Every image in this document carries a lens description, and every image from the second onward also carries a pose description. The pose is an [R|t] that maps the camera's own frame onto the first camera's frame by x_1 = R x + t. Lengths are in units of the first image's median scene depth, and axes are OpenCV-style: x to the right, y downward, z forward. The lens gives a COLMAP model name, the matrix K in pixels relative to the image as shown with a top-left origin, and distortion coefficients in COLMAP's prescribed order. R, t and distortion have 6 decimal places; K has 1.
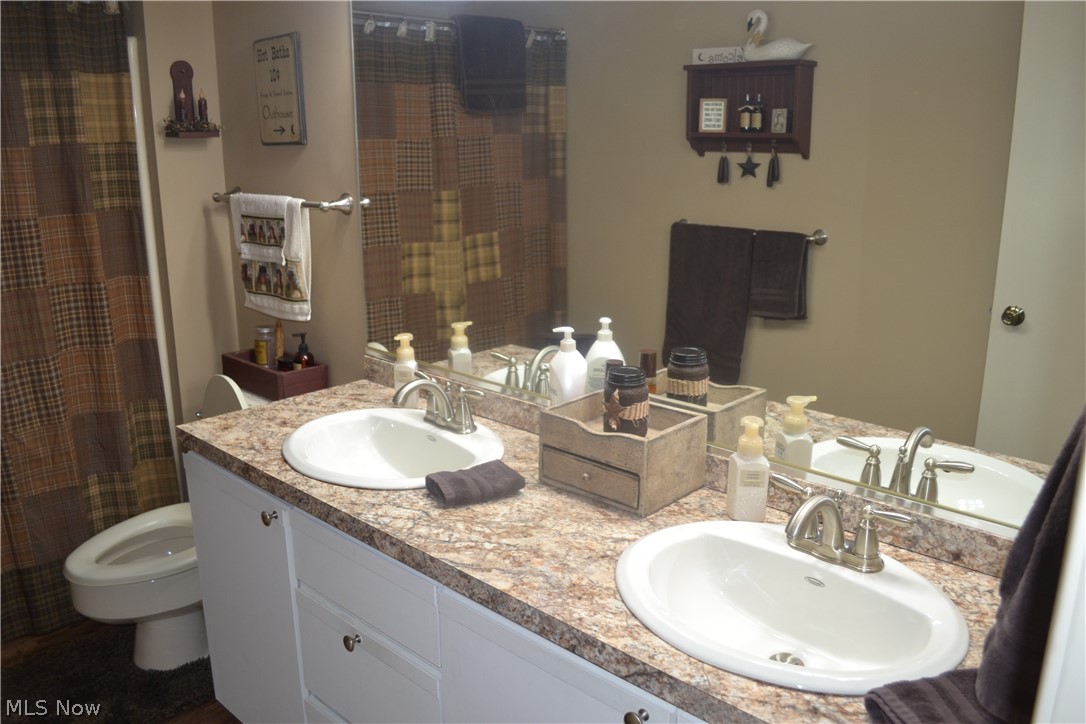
lens RADIAL K [[869.6, 0, 544.1], [0, 869.6, 362.2], [0, 0, 1]] dist [-0.083375, 0.011606]
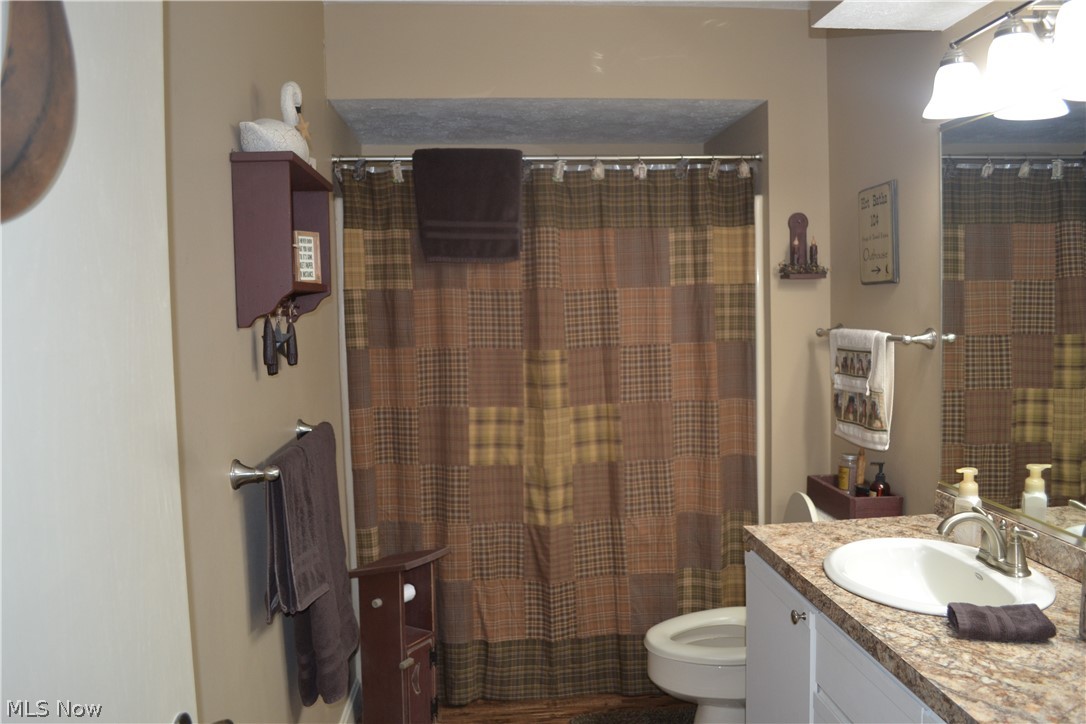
lens RADIAL K [[869.6, 0, 541.8], [0, 869.6, 361.1], [0, 0, 1]] dist [-0.083375, 0.011606]
pose [[0.736801, 0.030032, -0.675443, 0.108614], [-0.149124, 0.981629, -0.119024, 0.029699], [0.659459, 0.188422, 0.727743, -0.031464]]
